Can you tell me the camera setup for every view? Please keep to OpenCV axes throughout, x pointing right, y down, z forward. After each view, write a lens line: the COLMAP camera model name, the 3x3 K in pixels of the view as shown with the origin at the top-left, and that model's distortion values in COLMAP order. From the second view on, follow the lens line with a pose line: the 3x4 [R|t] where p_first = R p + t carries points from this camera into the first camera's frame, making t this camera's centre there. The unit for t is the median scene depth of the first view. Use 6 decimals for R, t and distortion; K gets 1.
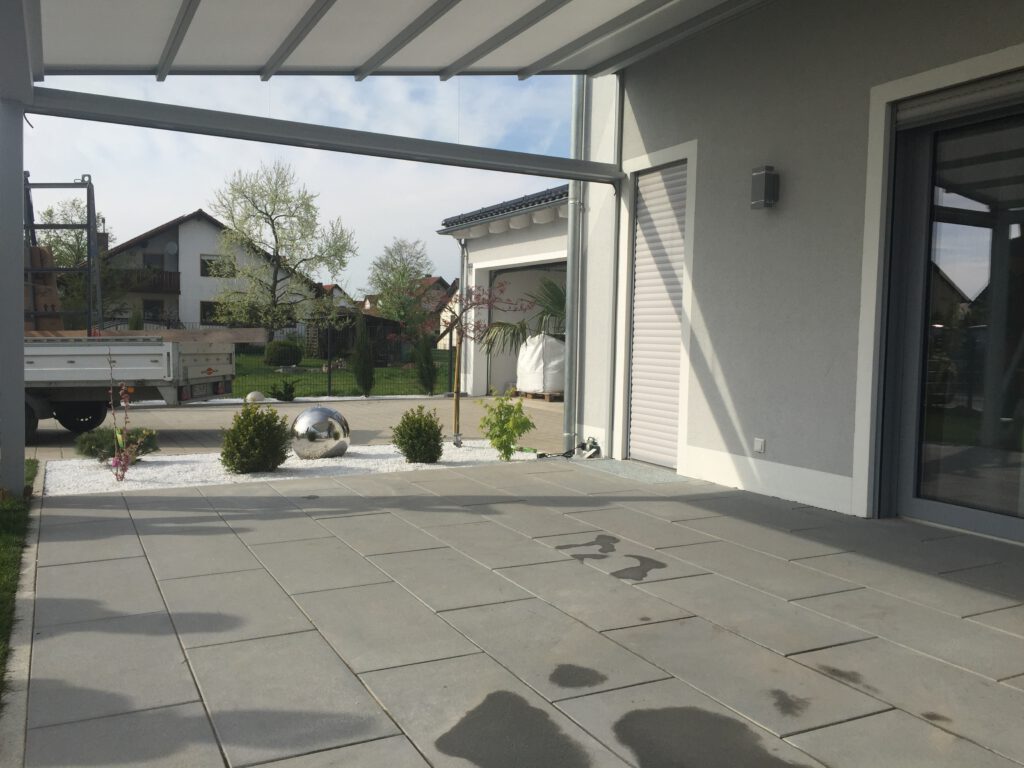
lens RADIAL K [[886.1, 0, 509.4], [0, 886.1, 379.4], [0, 0, 1]] dist [0.097660, -0.135965]
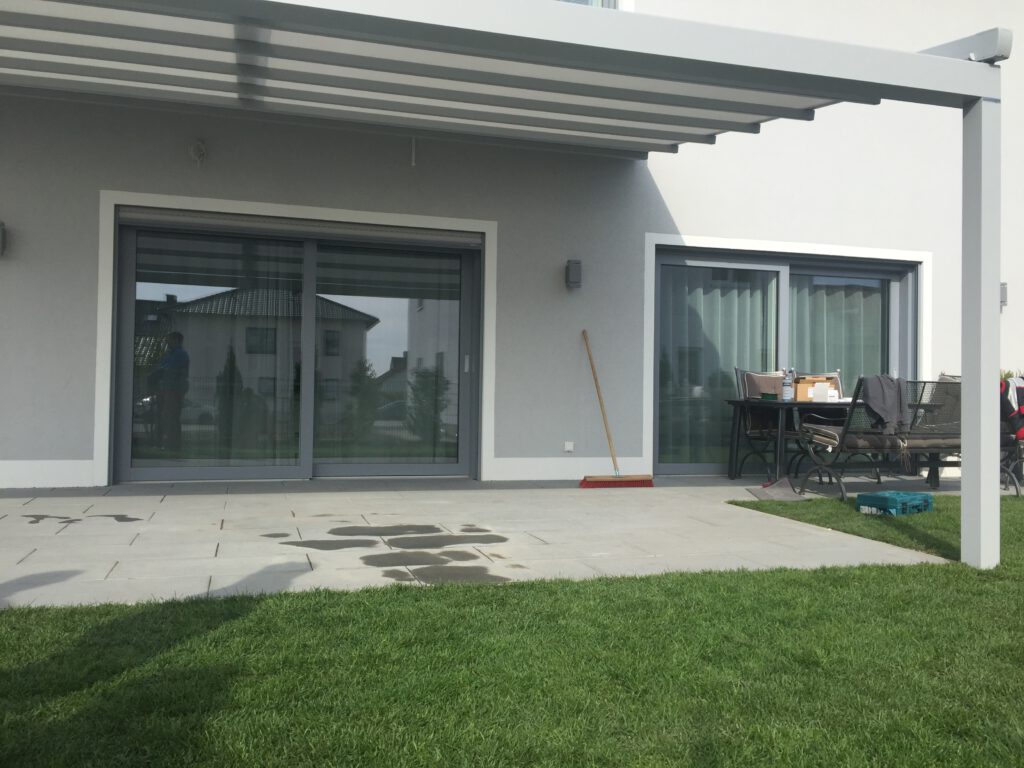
lens RADIAL K [[886.1, 0, 509.4], [0, 886.1, 379.4], [0, 0, 1]] dist [0.097660, -0.135965]
pose [[0.174905, 0.008751, 0.984546, -0.896802], [0.039603, 0.999089, -0.015916, 0.031382], [-0.983789, 0.041775, 0.174399, 0.104457]]
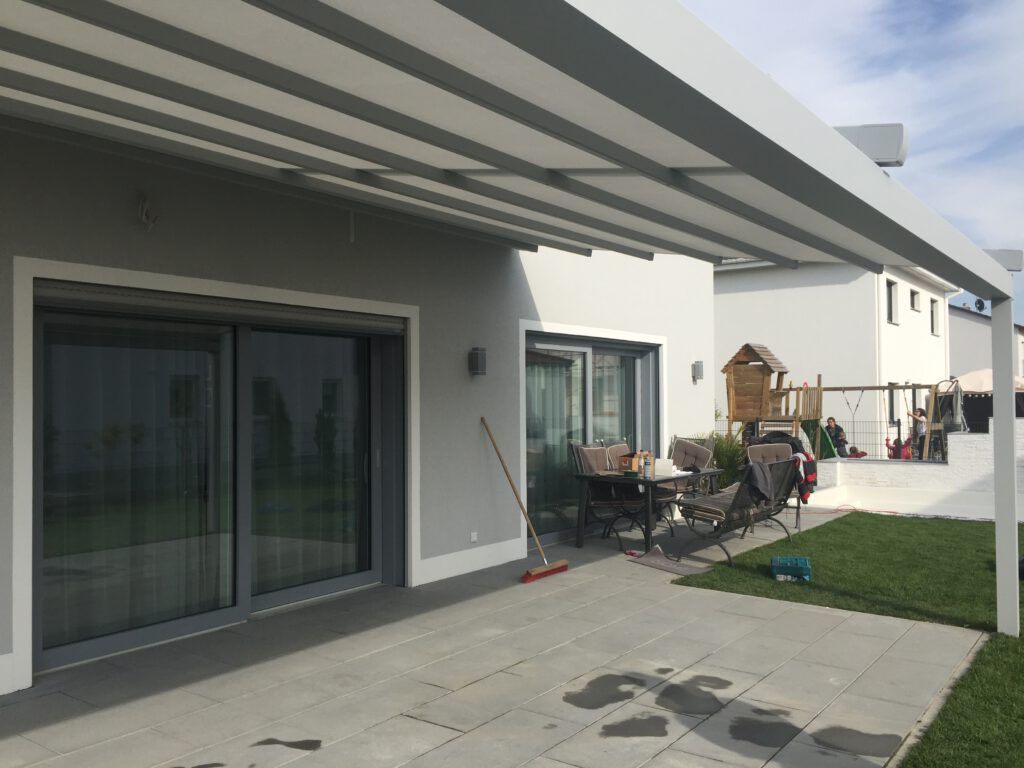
lens RADIAL K [[886.1, 0, 509.4], [0, 886.1, 379.4], [0, 0, 1]] dist [0.097660, -0.135965]
pose [[-0.461107, 0.004261, 0.887334, -0.723080], [0.043253, 0.998908, 0.017680, -0.177527], [-0.886290, 0.046532, -0.460788, 0.960778]]
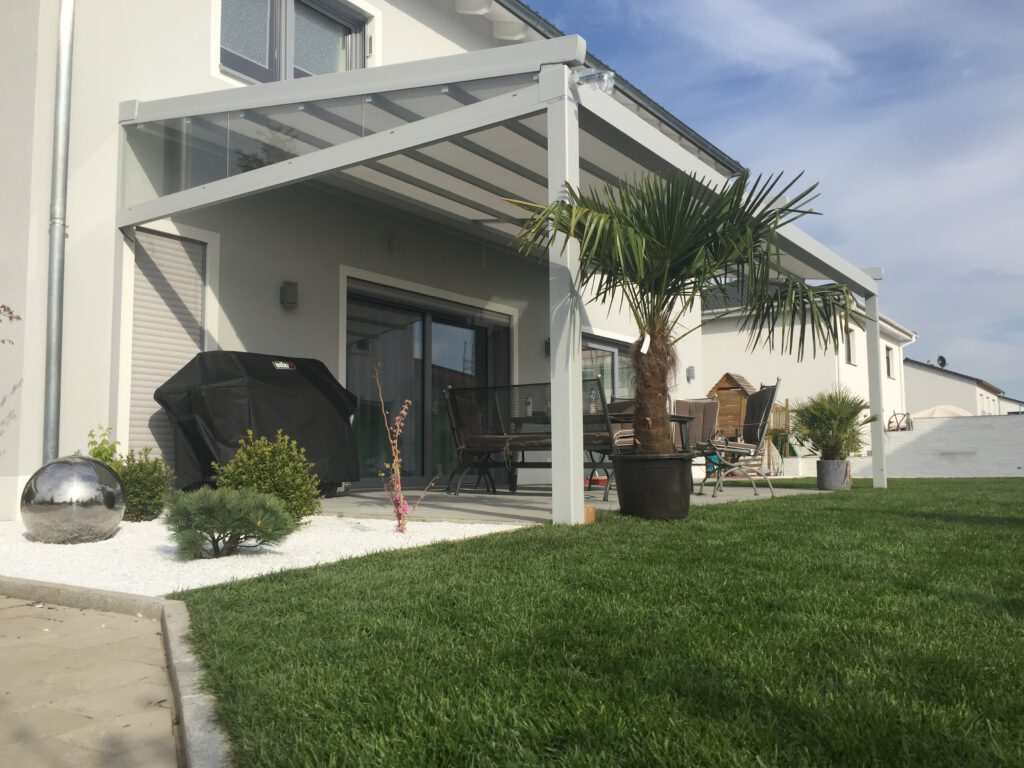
lens RADIAL K [[886.1, 0, 509.4], [0, 886.1, 379.4], [0, 0, 1]] dist [0.097660, -0.135965]
pose [[-0.476960, 0.069728, 0.876155, -1.379735], [0.043056, 0.997505, -0.055946, 0.039988], [-0.877870, 0.011040, -0.478772, 1.560423]]
